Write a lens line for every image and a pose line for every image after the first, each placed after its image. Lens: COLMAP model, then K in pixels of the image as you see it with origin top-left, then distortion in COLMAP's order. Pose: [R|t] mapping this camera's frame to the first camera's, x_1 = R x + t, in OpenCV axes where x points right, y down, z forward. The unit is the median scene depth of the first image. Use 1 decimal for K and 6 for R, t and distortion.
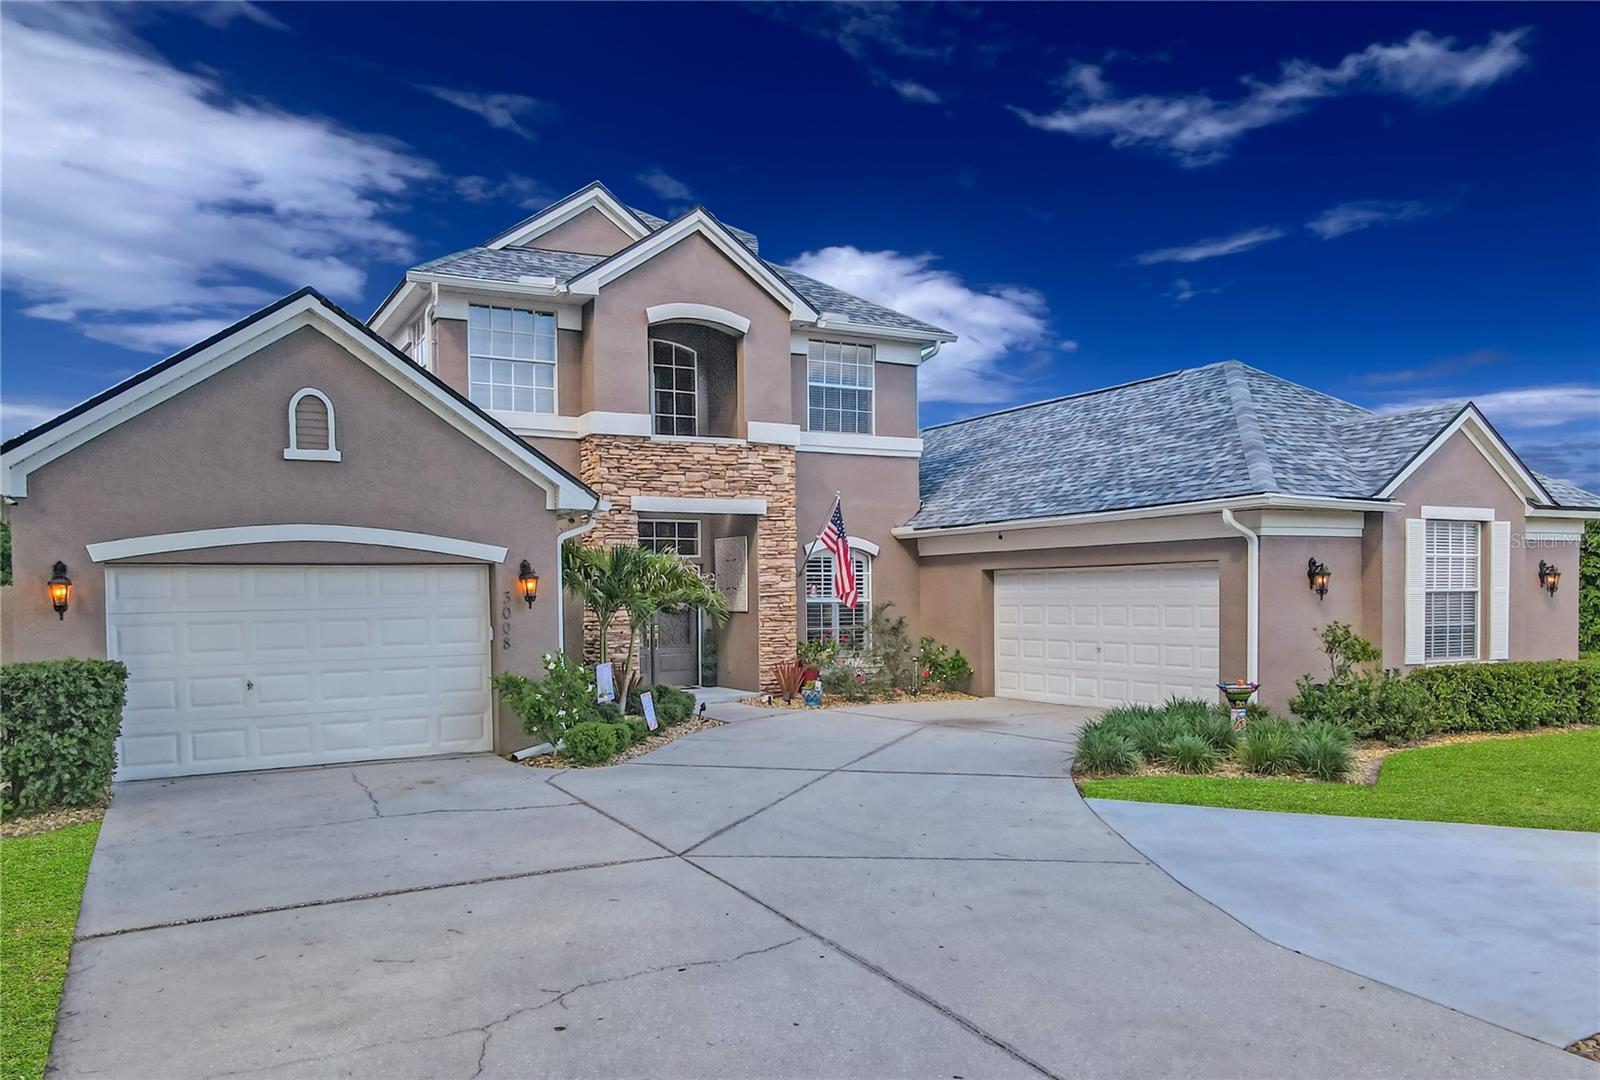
lens RADIAL K [[1133.4, 0, 804.0], [0, 1133.4, 555.8], [0, 0, 1]] dist [0.010229, 0.001916]
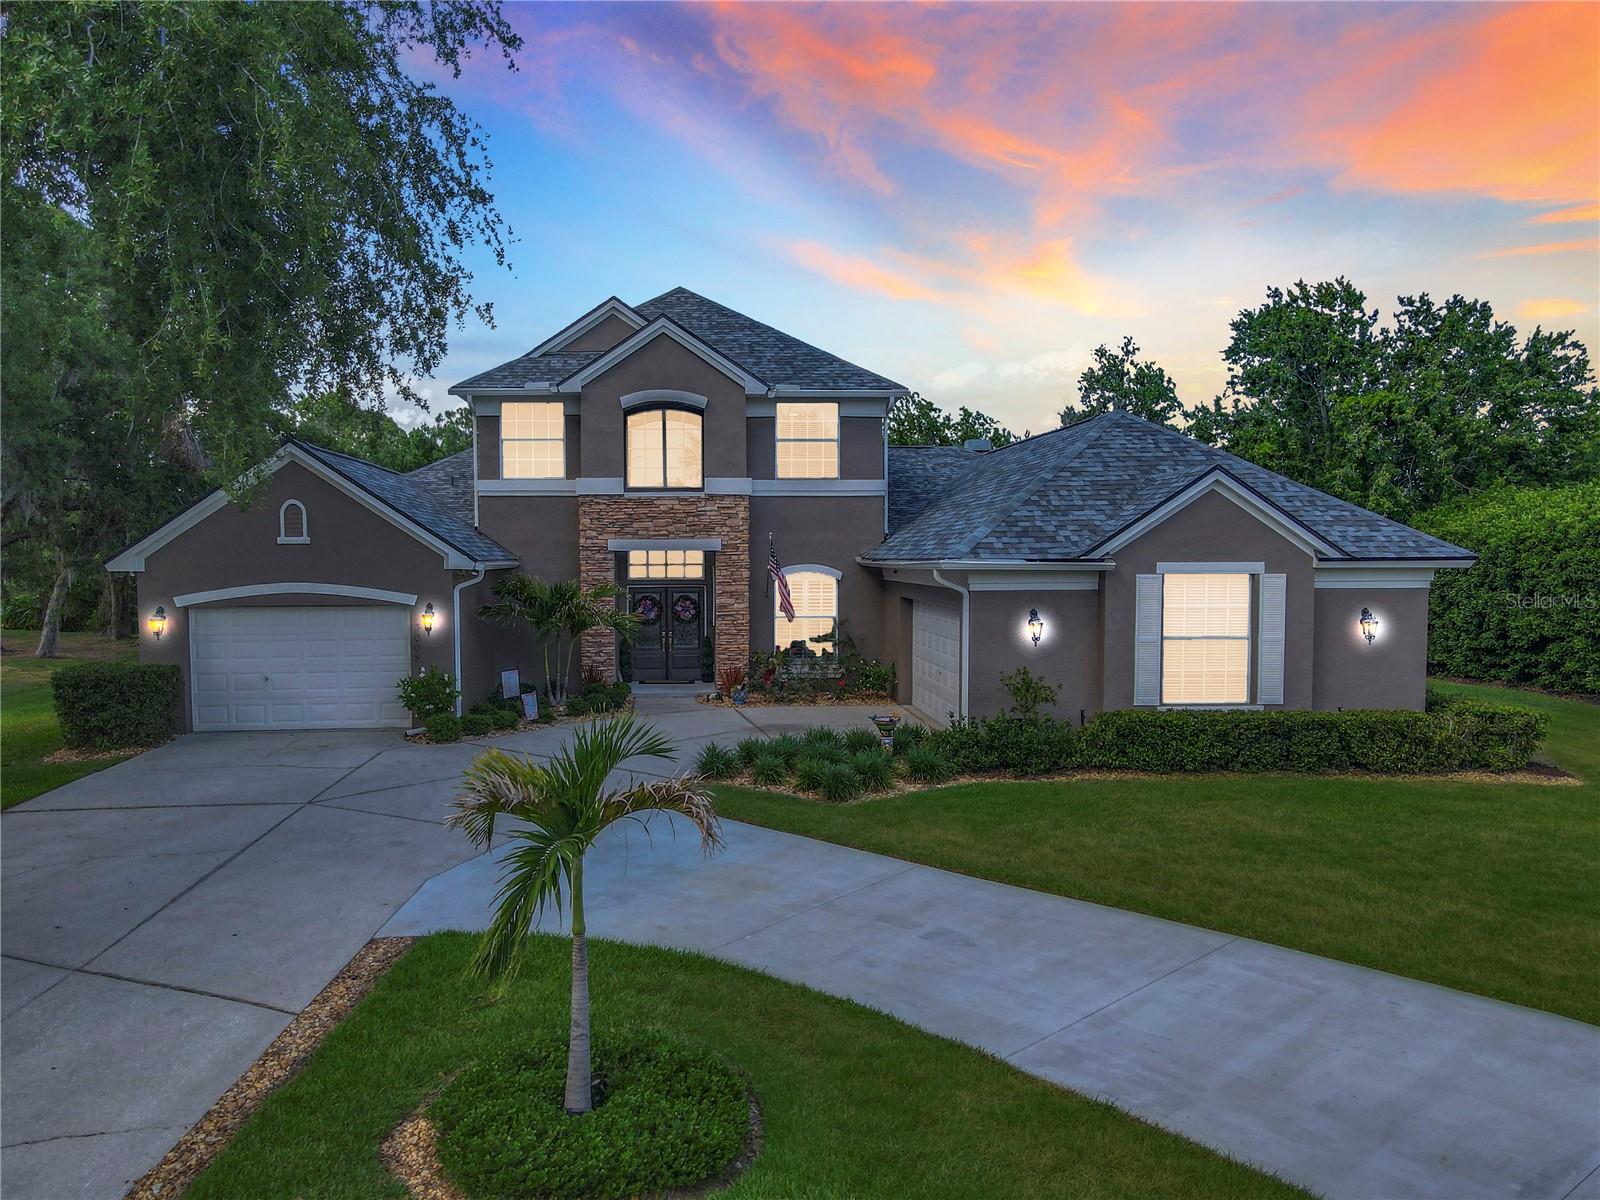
lens RADIAL K [[1111.8, 0, 787.5], [0, 1111.8, 597.1], [0, 0, 1]] dist [0.002342, -0.005953]
pose [[0.915945, 0.024842, -0.400534, 0.603222], [0.004872, 0.997320, 0.072998, -0.084889], [0.401274, -0.068813, 0.913369, -0.122585]]
